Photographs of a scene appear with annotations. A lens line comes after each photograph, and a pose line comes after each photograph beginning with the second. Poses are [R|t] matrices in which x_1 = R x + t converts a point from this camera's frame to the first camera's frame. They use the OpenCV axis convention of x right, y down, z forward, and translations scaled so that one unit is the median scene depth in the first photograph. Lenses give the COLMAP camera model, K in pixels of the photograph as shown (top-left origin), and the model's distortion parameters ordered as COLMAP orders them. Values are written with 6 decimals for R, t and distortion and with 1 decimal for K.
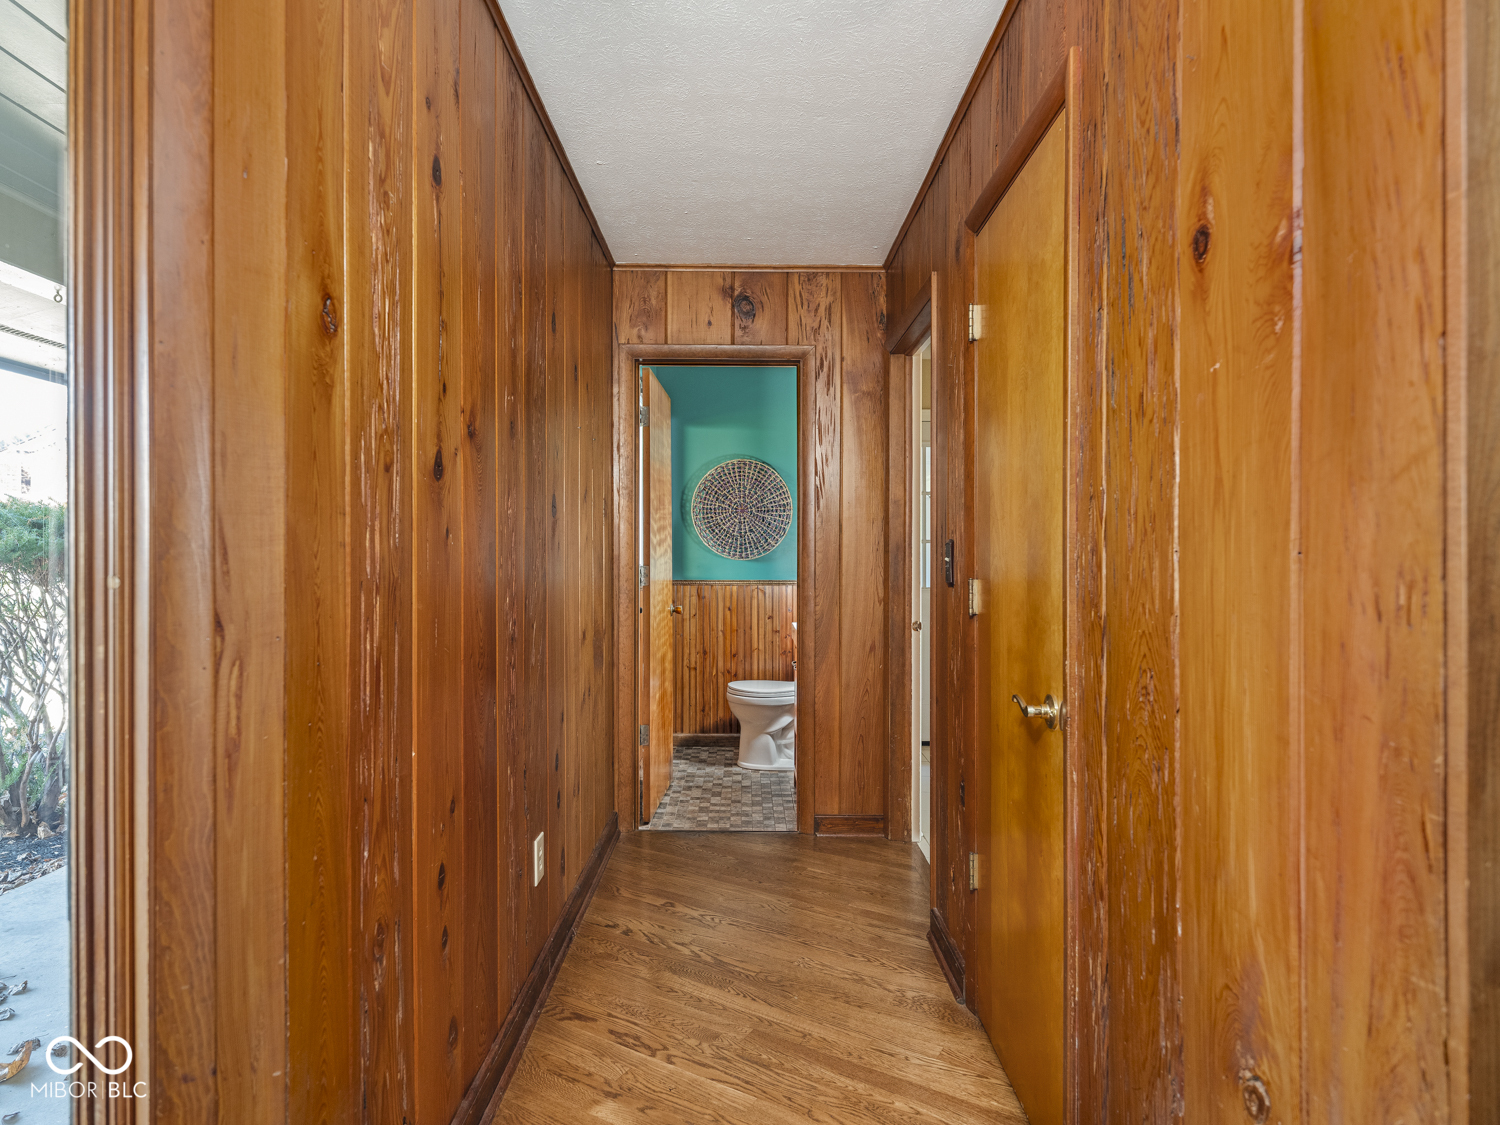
lens RADIAL K [[857.8, 0, 750.4], [0, 857.8, 564.3], [0, 0, 1]] dist [-0.034943, -0.000596]
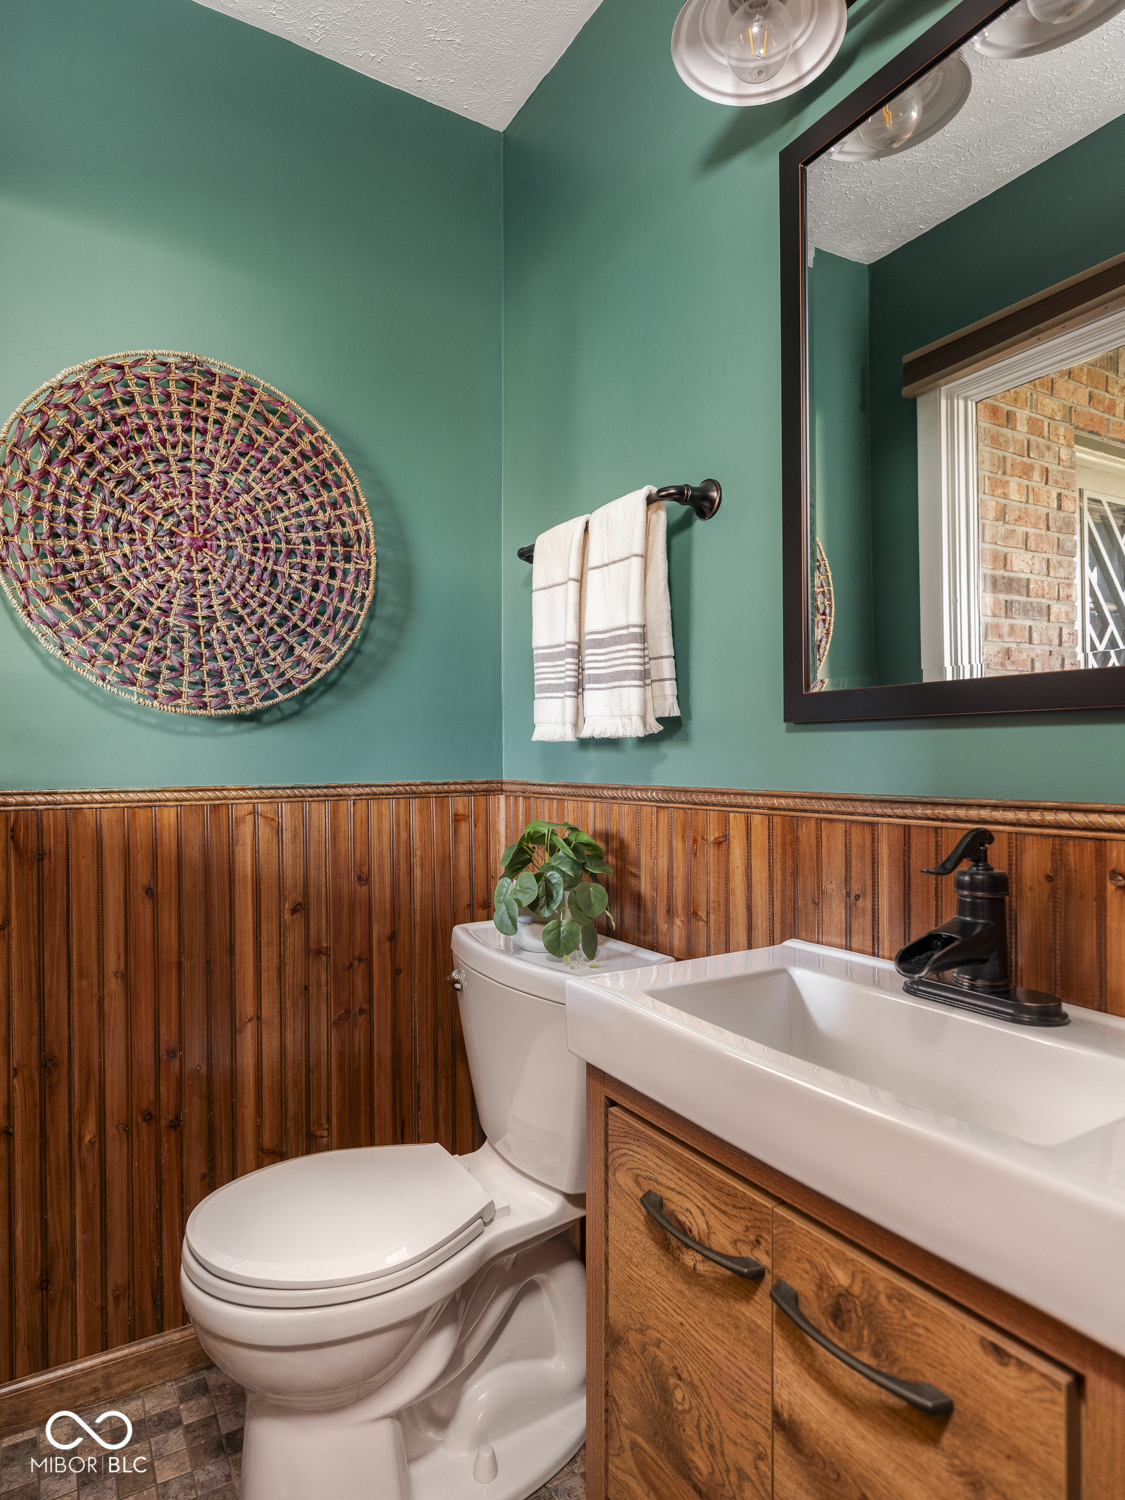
lens RADIAL K [[857.8, 0, 557.9], [0, 857.8, 748.0], [0, 0, 1]] dist [-0.034943, -0.000596]
pose [[0.917896, 0.003063, 0.396808, -0.012460], [-0.002306, 0.999994, -0.002384, 0.006832], [-0.396813, 0.001273, 0.917898, 0.696798]]
